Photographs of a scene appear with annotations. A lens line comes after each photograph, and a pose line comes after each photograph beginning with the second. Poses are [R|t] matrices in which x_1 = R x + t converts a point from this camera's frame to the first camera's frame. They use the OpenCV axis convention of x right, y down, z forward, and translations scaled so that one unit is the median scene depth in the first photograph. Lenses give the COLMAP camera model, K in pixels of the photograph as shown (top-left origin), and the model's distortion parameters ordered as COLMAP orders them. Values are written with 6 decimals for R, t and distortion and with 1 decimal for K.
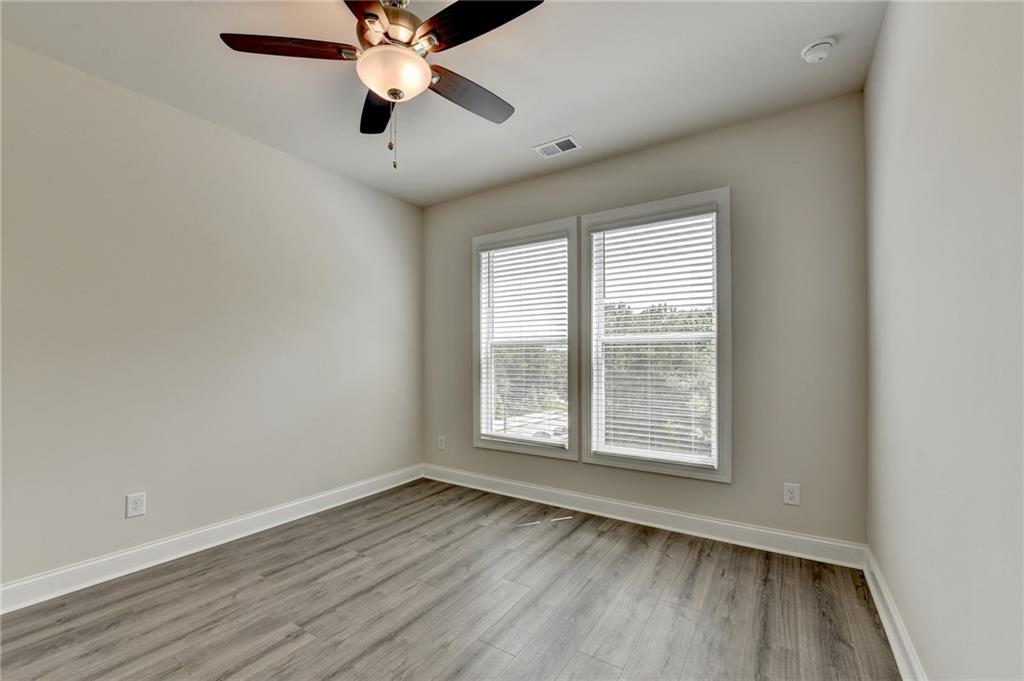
lens RADIAL K [[426.9, 0, 515.4], [0, 426.9, 357.5], [0, 0, 1]] dist [0.000509, -0.000044]
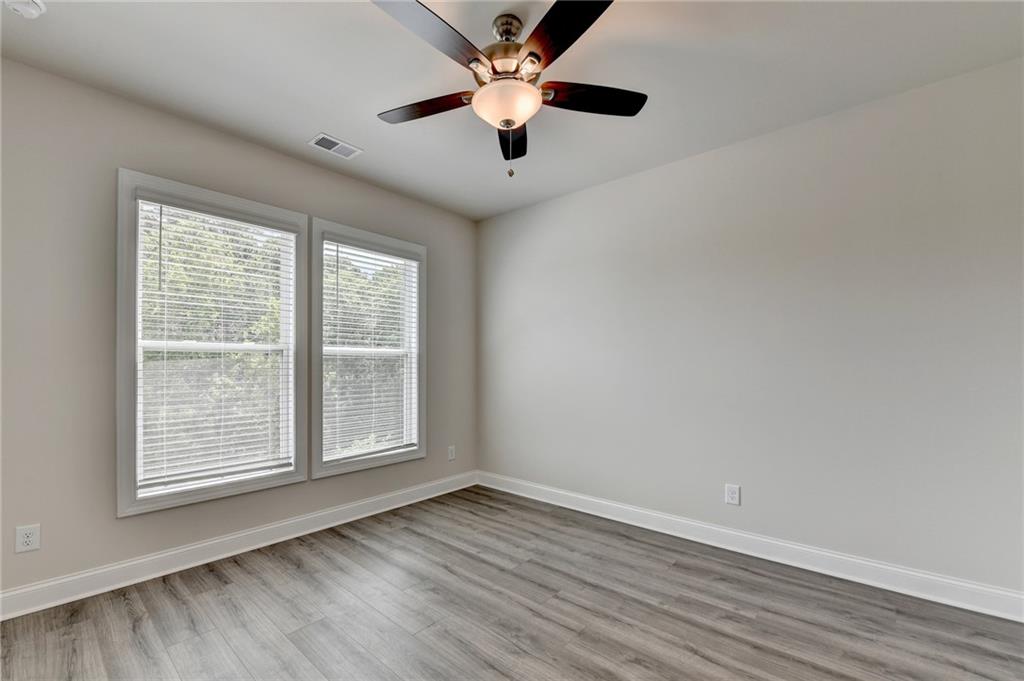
lens RADIAL K [[422.5, 0, 493.4], [0, 422.5, 363.4], [0, 0, 1]] dist [-0.000901, -0.000089]
pose [[0.173907, 0.009161, 0.984720, -0.699005], [0.003838, 0.999943, -0.009981, 0.000765], [-0.984755, 0.005515, 0.173862, 0.454254]]
